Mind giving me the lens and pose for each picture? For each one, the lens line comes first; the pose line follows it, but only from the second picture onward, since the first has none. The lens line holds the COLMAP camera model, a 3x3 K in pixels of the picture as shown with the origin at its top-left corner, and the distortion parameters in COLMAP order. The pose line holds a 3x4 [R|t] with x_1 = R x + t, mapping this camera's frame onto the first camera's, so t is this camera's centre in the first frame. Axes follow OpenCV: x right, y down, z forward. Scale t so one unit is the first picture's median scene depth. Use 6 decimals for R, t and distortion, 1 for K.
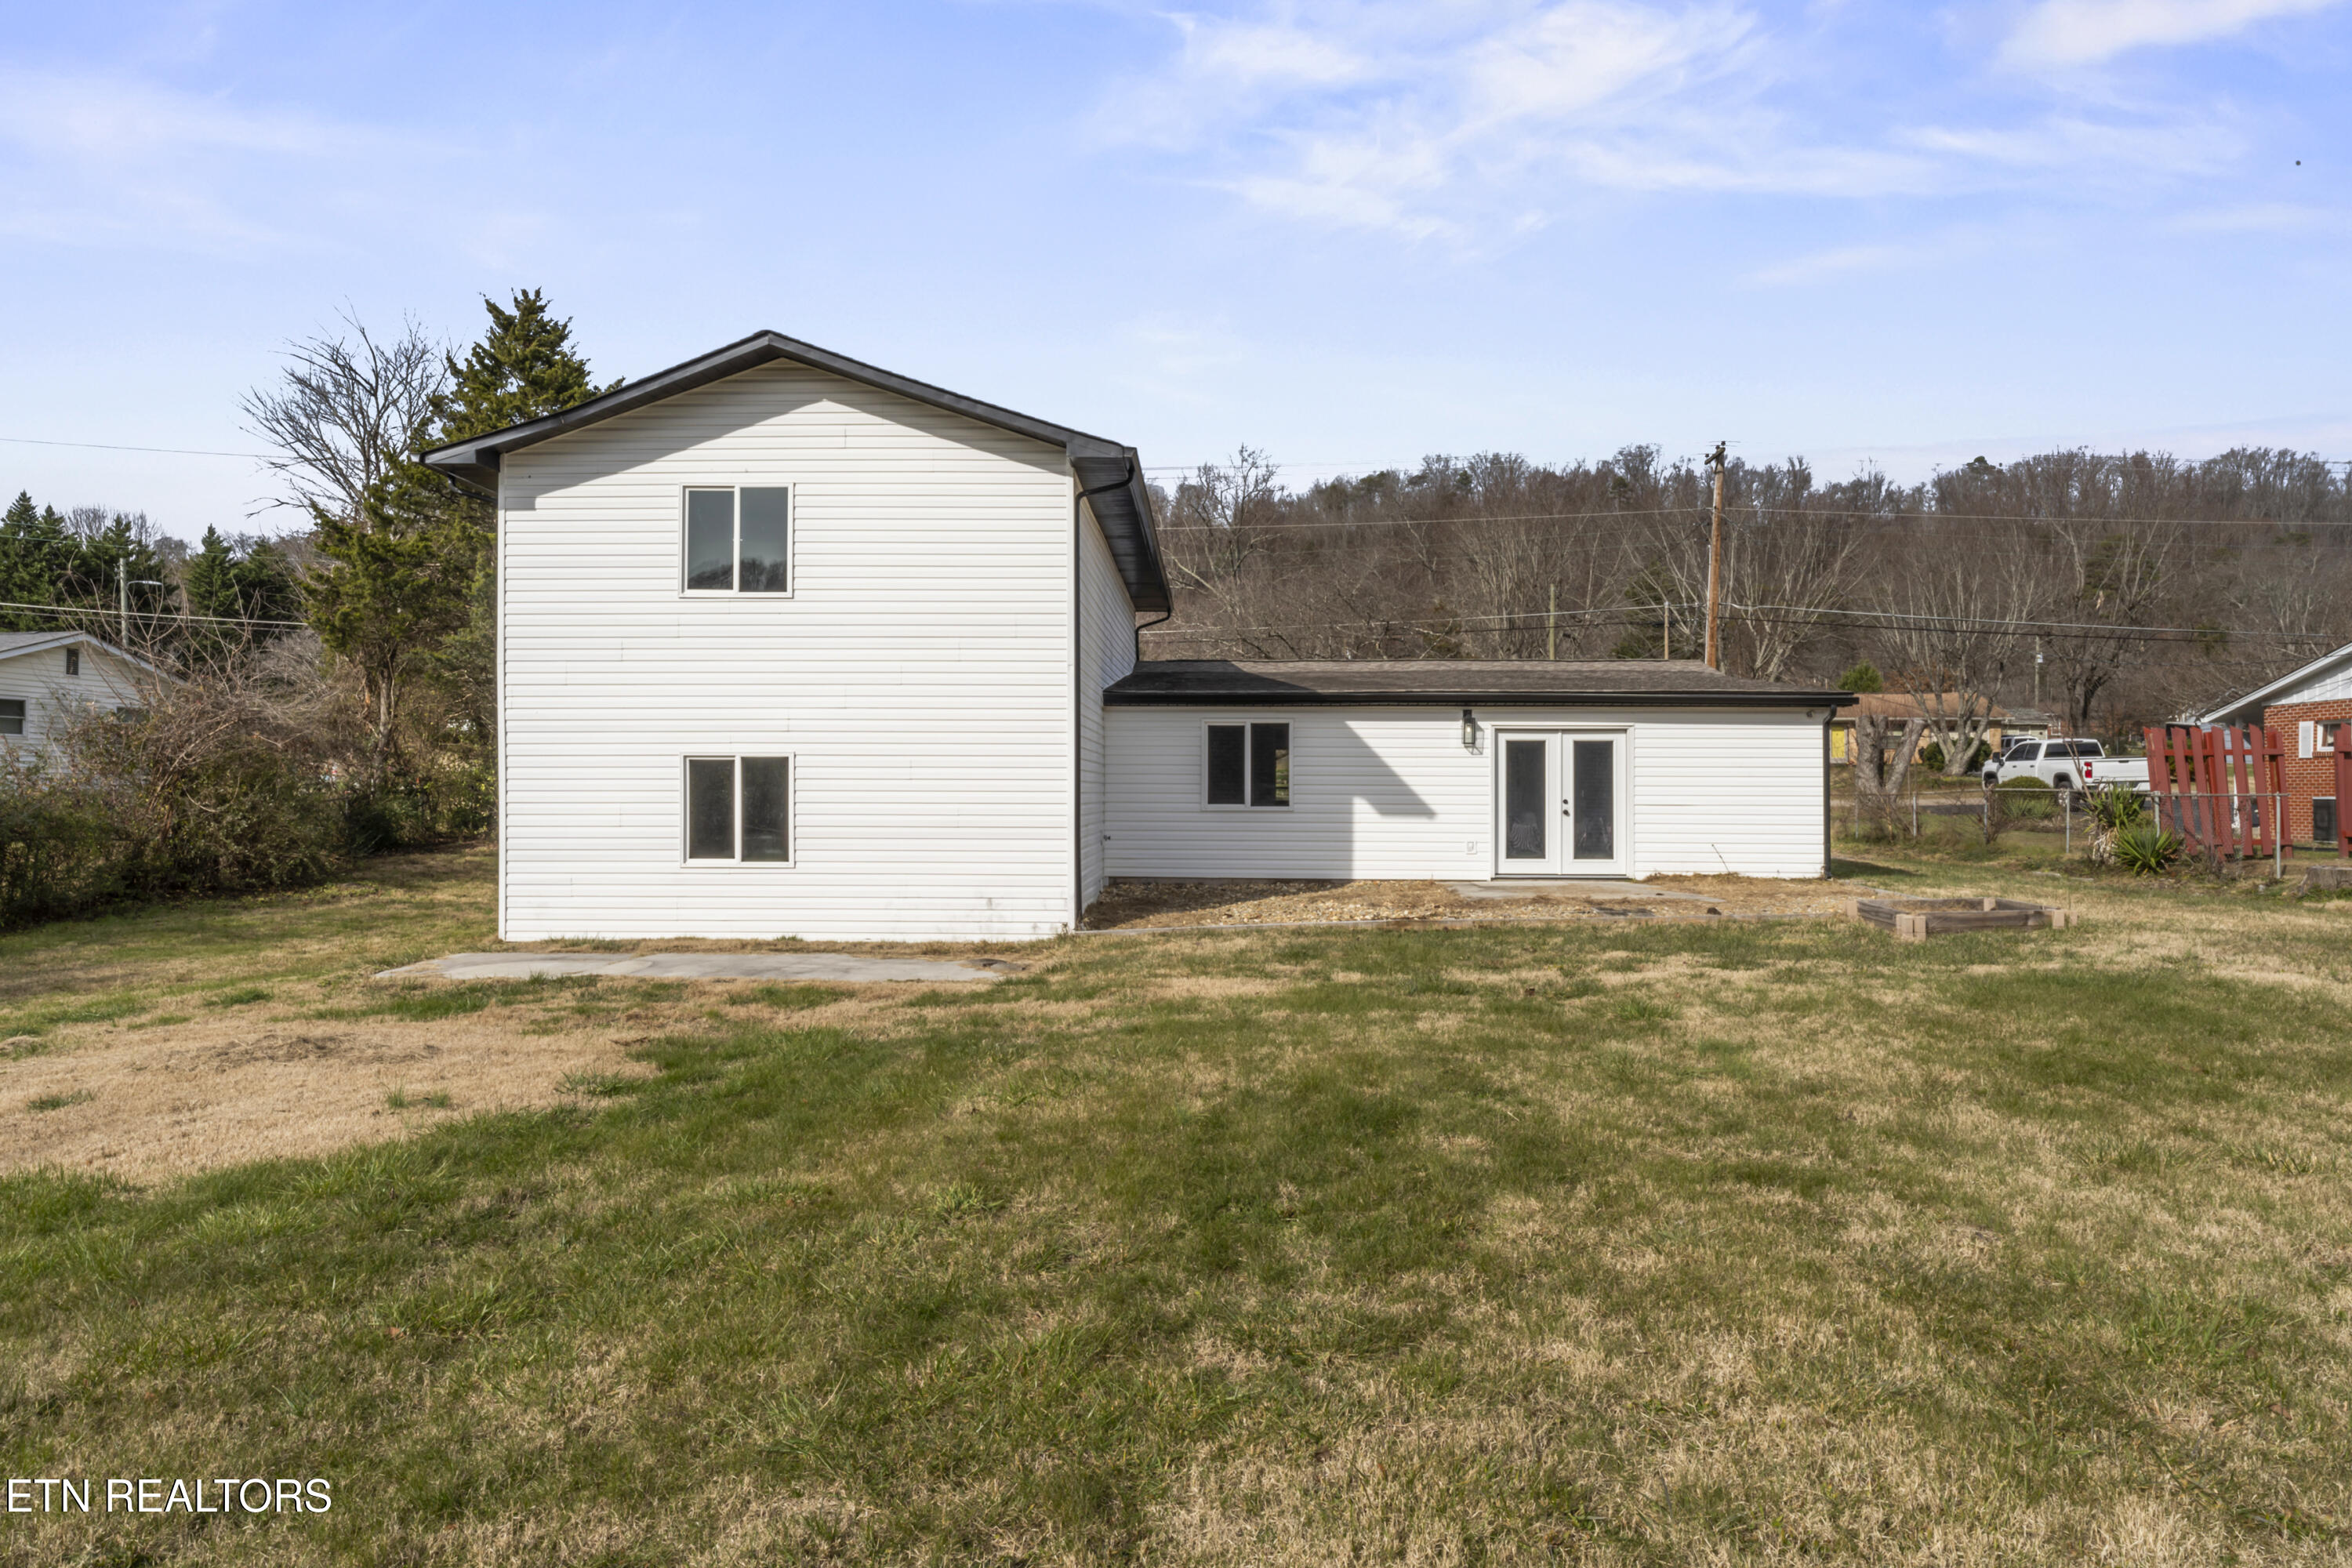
lens RADIAL K [[1569.5, 0, 1176.0], [0, 1569.5, 784.0], [0, 0, 1]] dist [0.002043, -0.000060]
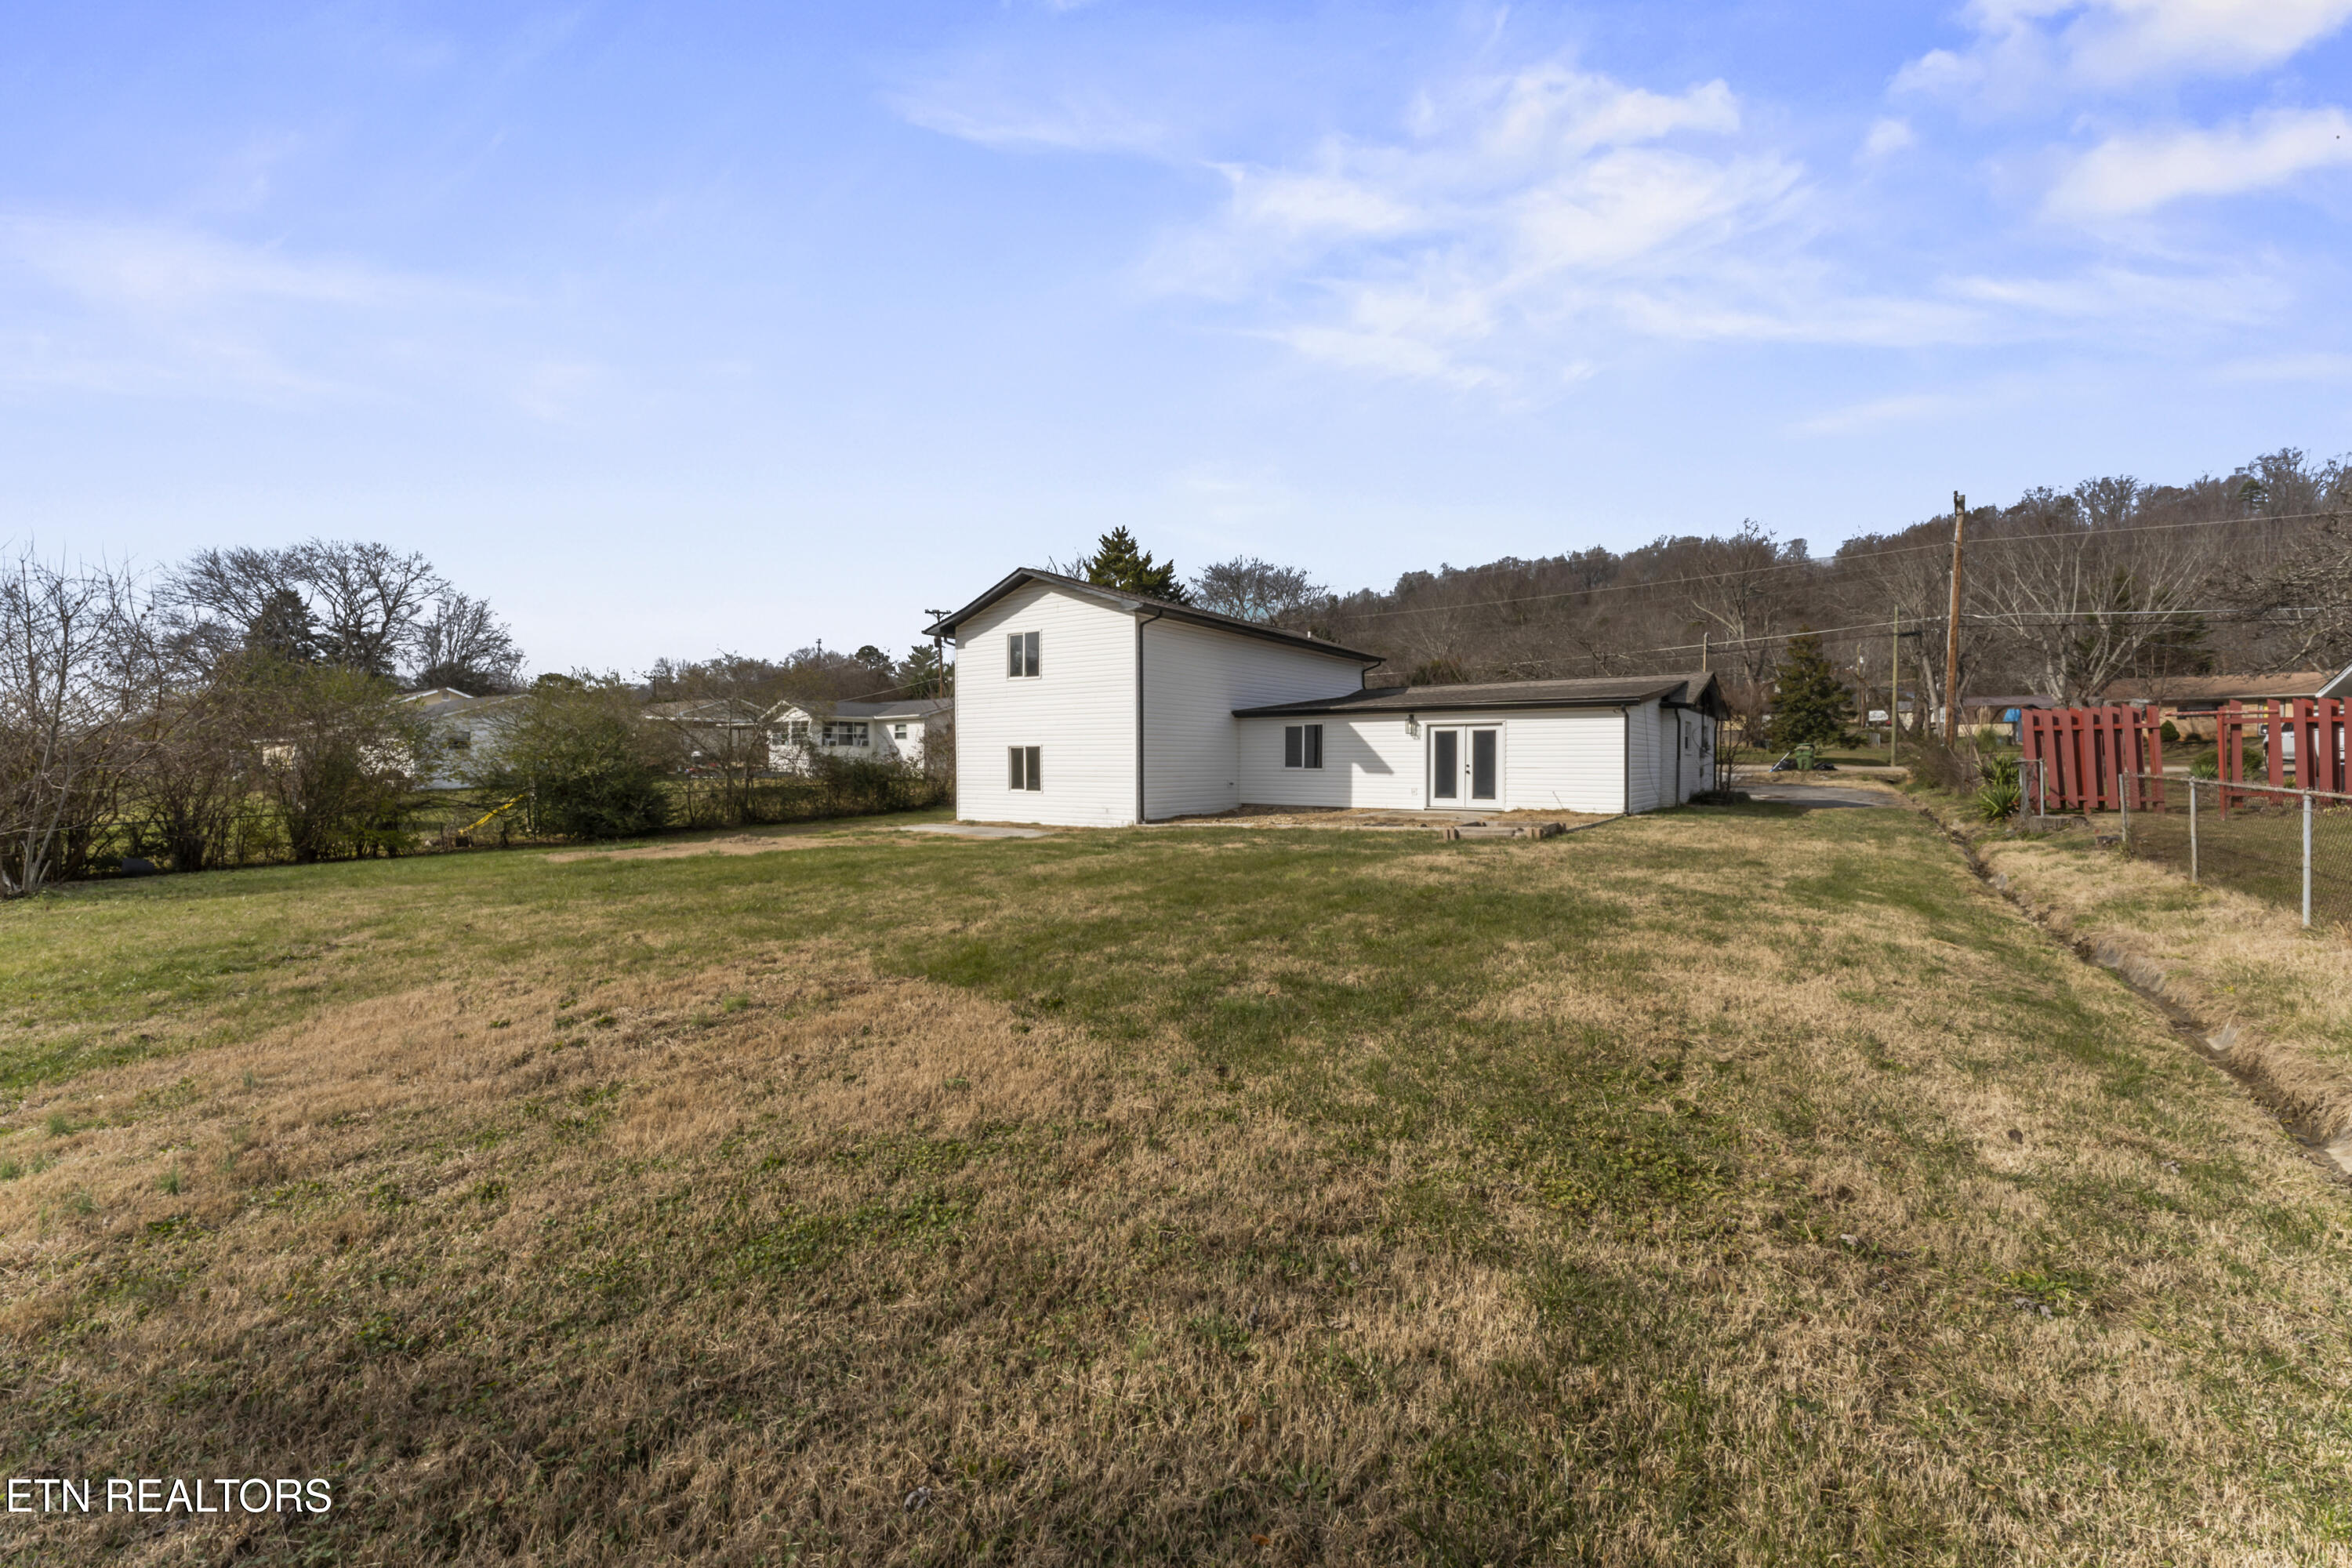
lens RADIAL K [[958.5, 0, 1171.1], [0, 958.5, 771.8], [0, 0, 1]] dist [0.000766, -0.000025]
pose [[0.825699, 0.003819, -0.564098, 0.577928], [0.004232, 0.999907, 0.012964, 0.002752], [0.564095, -0.013091, 0.825606, -0.063267]]
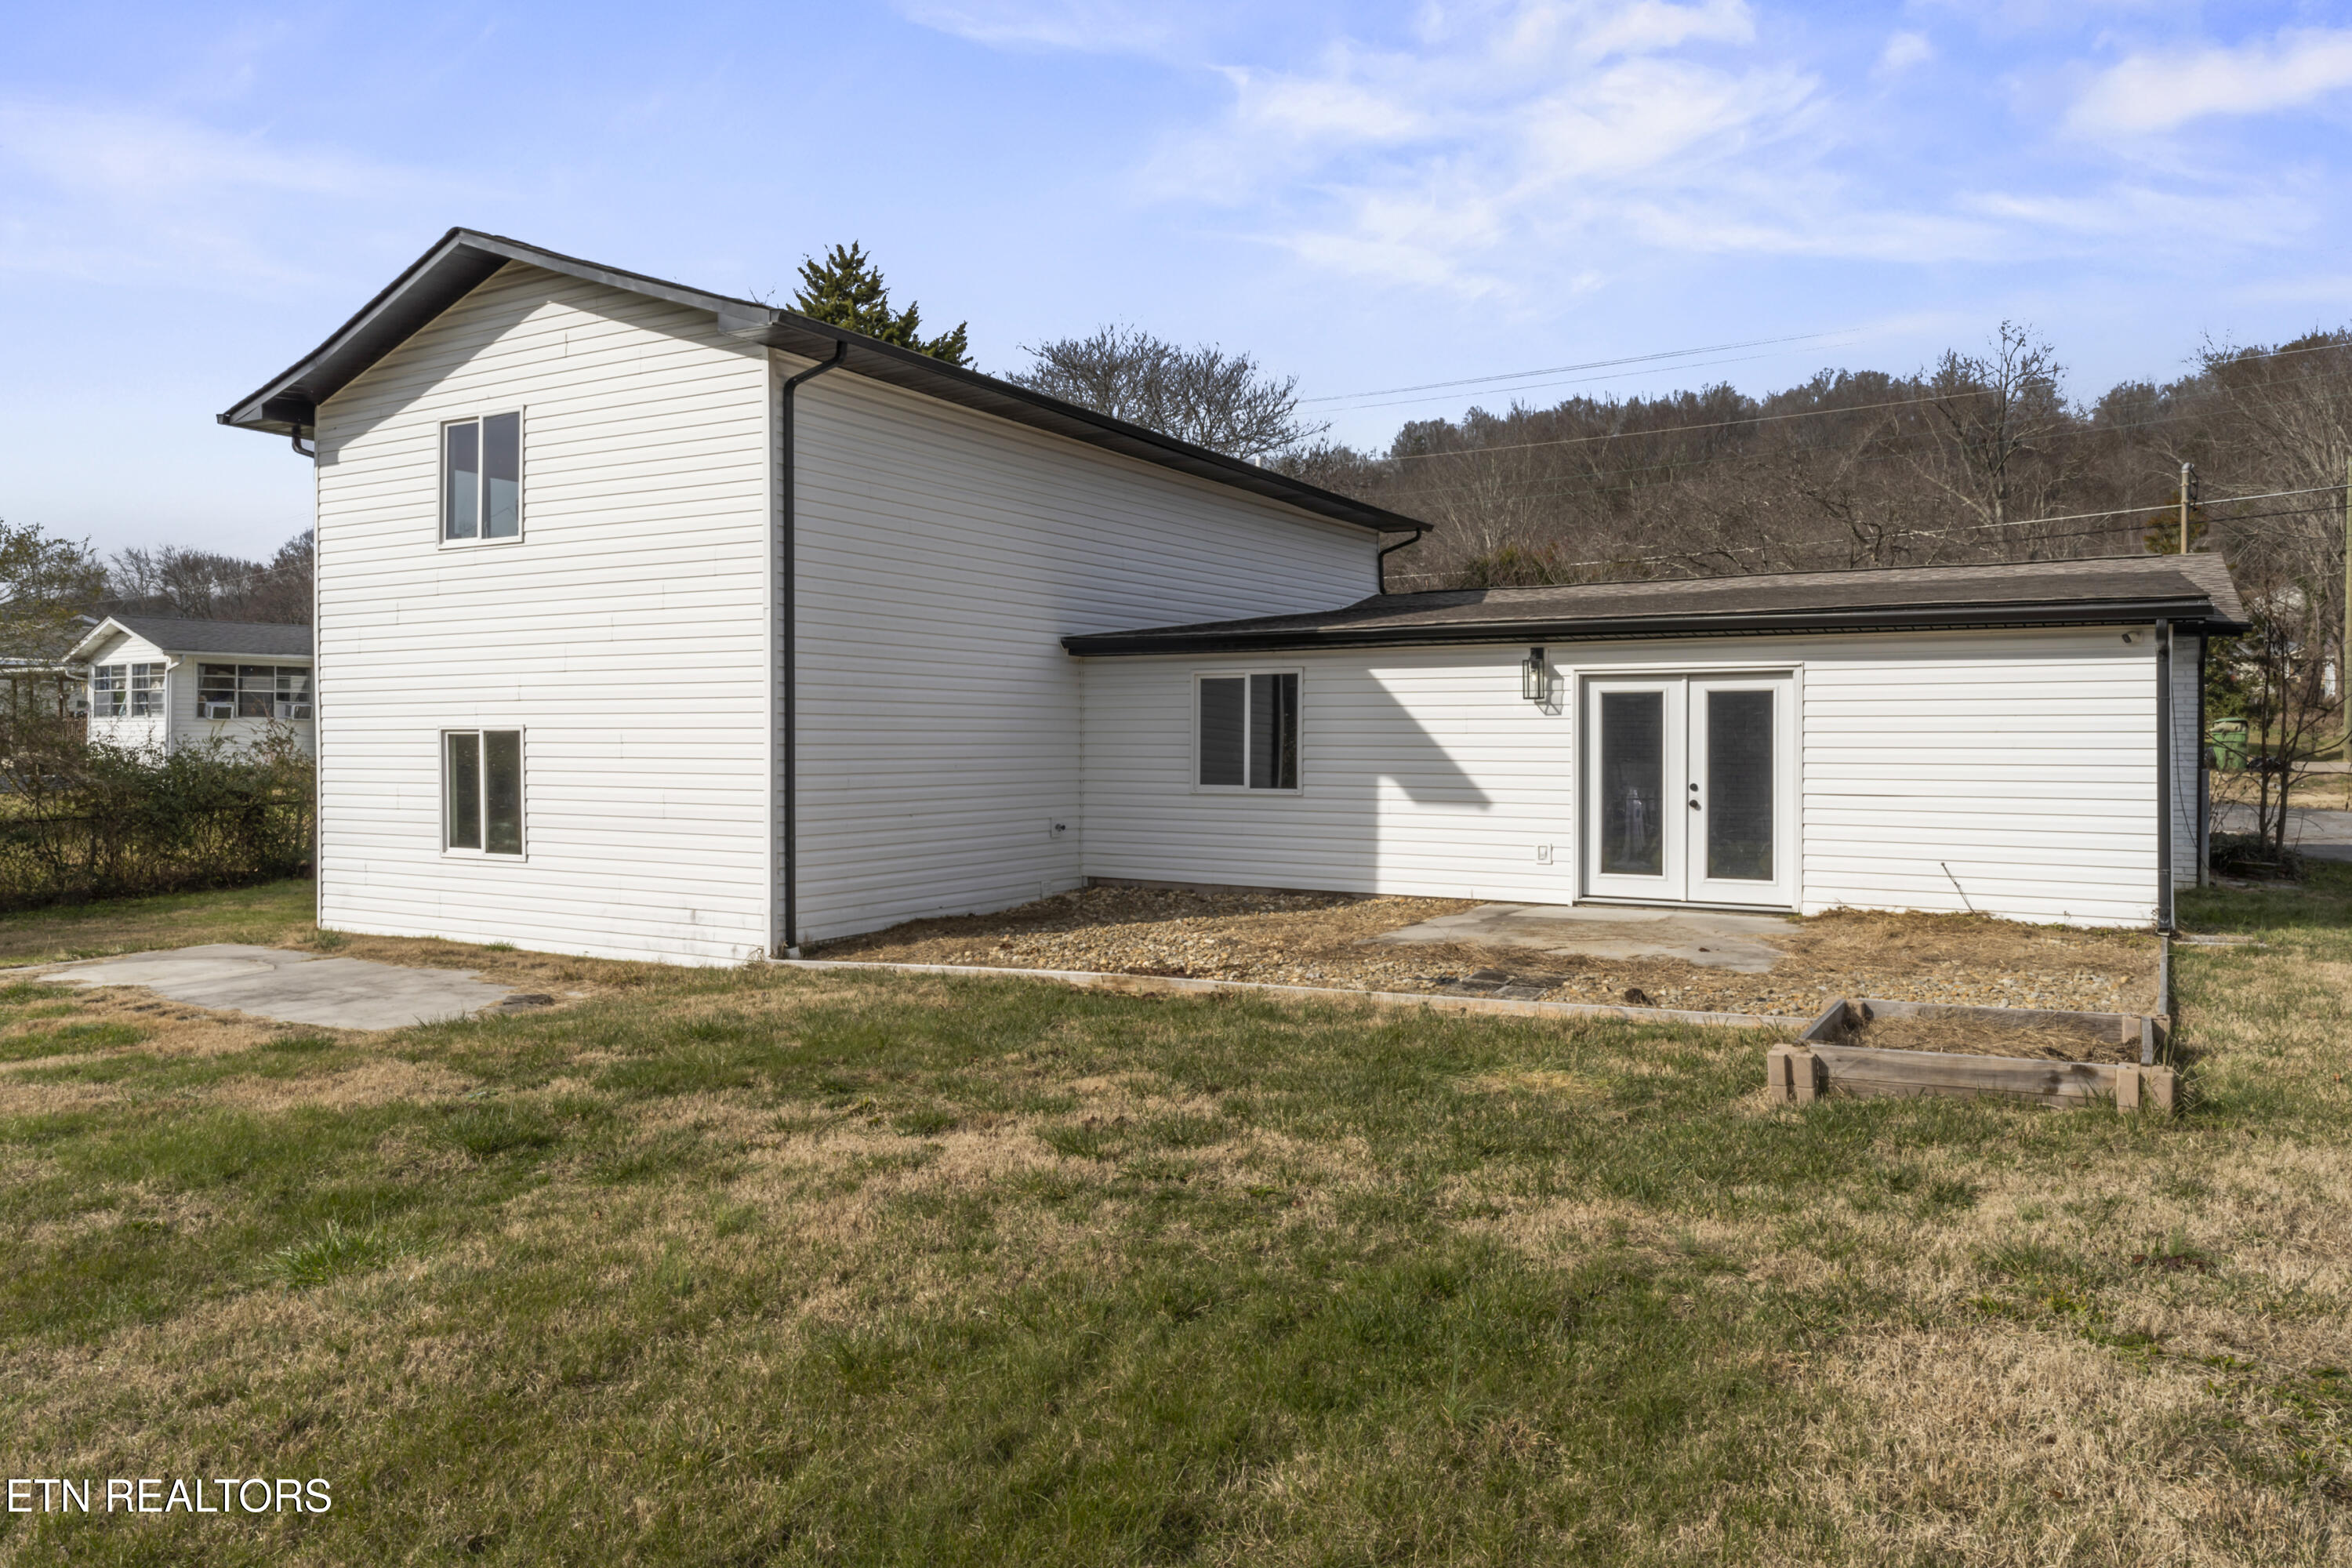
lens RADIAL K [[1604.9, 0, 1170.1], [0, 1604.9, 745.5], [0, 0, 1]] dist [-0.002222, -0.000636]
pose [[0.875428, -0.000118, -0.483348, 0.378373], [0.003577, 0.999974, 0.006235, -0.010588], [0.483335, -0.007187, 0.875406, 0.327116]]
